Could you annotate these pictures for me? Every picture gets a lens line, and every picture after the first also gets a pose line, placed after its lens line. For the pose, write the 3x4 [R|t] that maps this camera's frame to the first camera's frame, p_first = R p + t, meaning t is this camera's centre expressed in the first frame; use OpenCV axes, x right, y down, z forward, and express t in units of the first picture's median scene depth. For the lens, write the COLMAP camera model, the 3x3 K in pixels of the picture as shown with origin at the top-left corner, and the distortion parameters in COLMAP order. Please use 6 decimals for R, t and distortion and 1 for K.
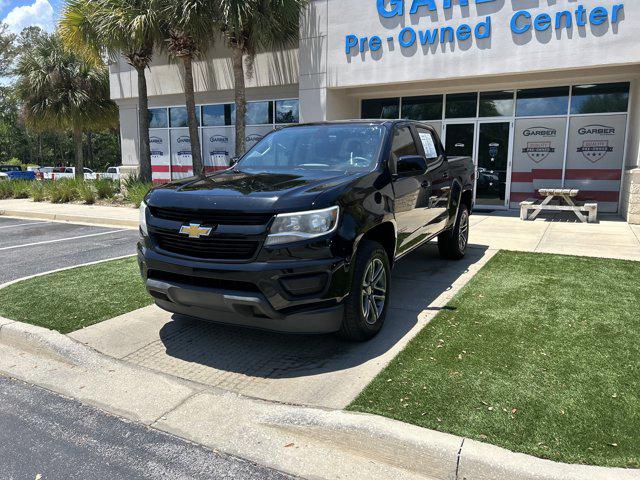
lens RADIAL K [[488.7, 0, 324.7], [0, 488.7, 241.8], [0, 0, 1]] dist [0.020638, -0.034291]
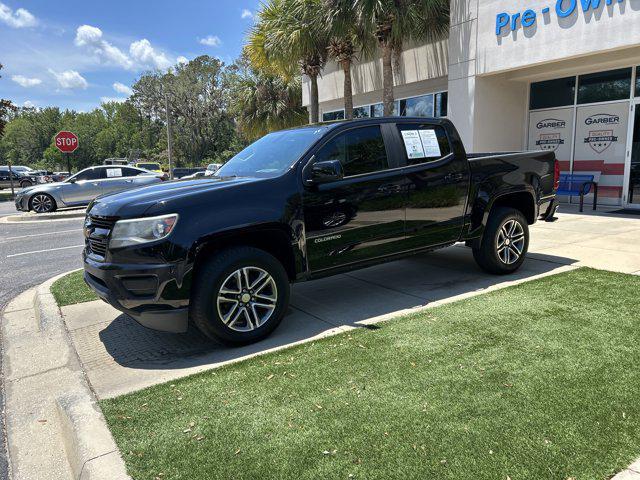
lens RADIAL K [[488.7, 0, 321.3], [0, 488.7, 242.1], [0, 0, 1]] dist [0.020638, -0.034291]
pose [[0.874903, 0.049070, -0.481806, 0.223608], [-0.043074, 0.998795, 0.023505, -0.013858], [0.482379, 0.000189, 0.875962, 0.063945]]
